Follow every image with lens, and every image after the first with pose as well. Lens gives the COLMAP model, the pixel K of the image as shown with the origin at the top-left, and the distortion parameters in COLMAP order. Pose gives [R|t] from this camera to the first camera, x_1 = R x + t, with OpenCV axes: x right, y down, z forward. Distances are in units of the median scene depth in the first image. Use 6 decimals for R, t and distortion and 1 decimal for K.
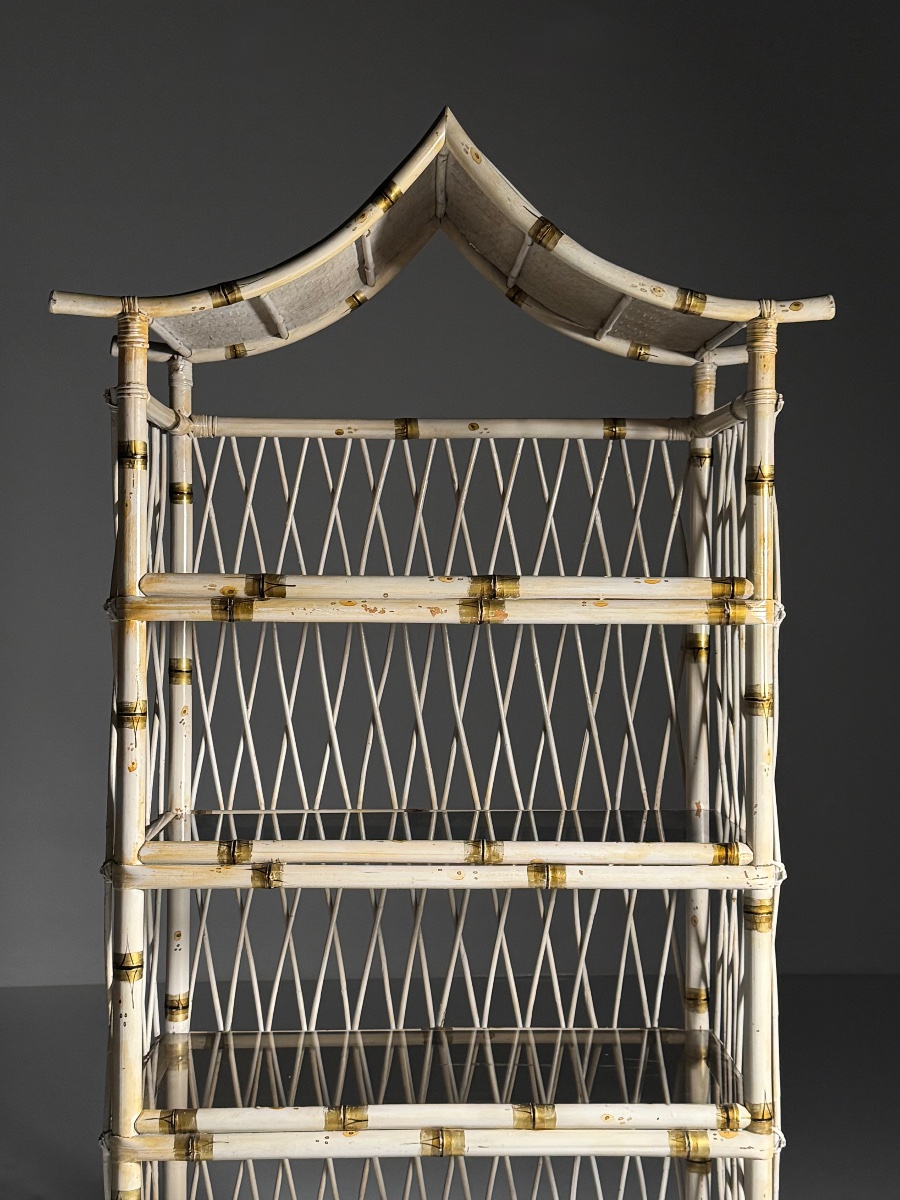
lens RADIAL K [[1591.2, 0, 452.2], [0, 1591.2, 599.0], [0, 0, 1]] dist [0.110867, 0.000000]
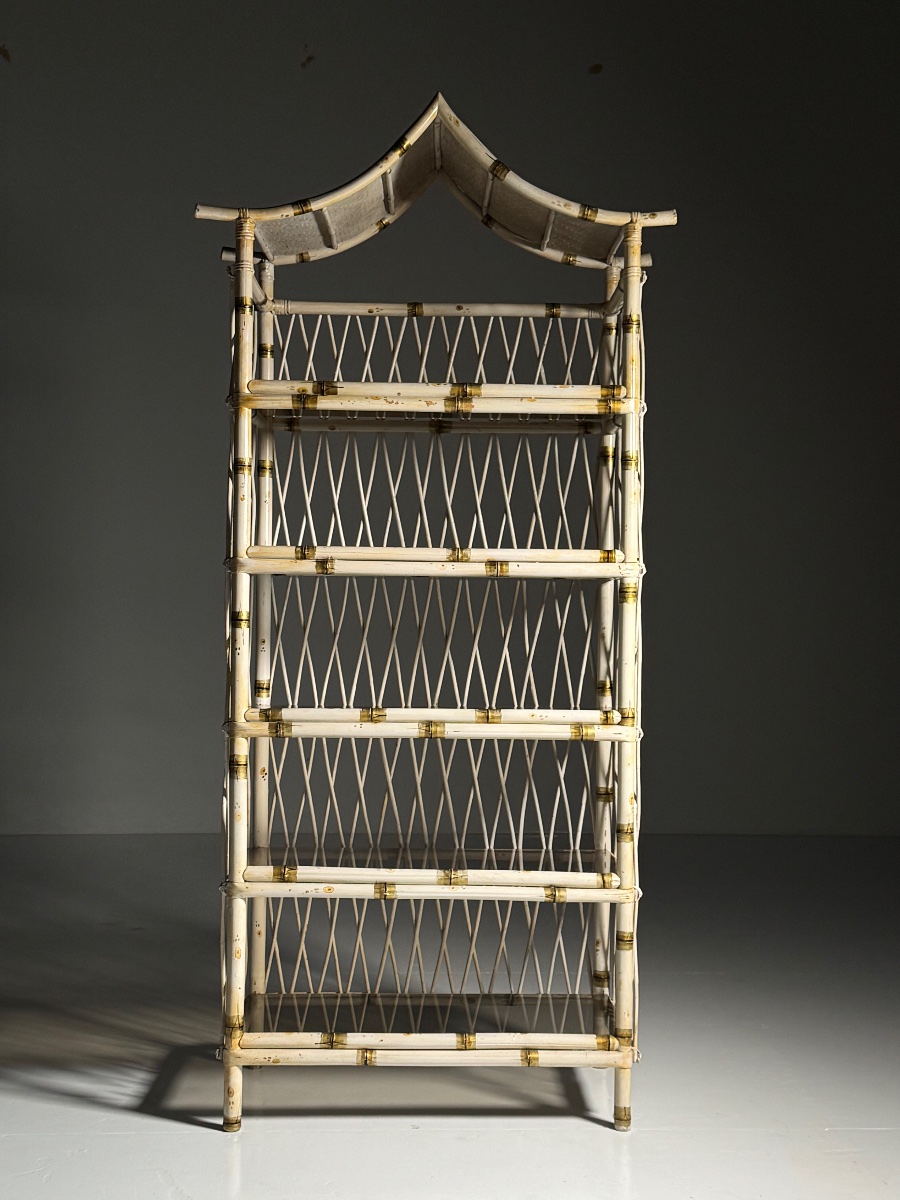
lens RADIAL K [[1591.2, 0, 456.1], [0, 1591.2, 604.9], [0, 0, 1]] dist [0.110867, 0.000000]
pose [[0.999863, 0.007226, -0.014904, 0.041602], [-0.007353, 0.999937, -0.008460, 0.222684], [0.014842, 0.008568, 0.999853, -0.612037]]
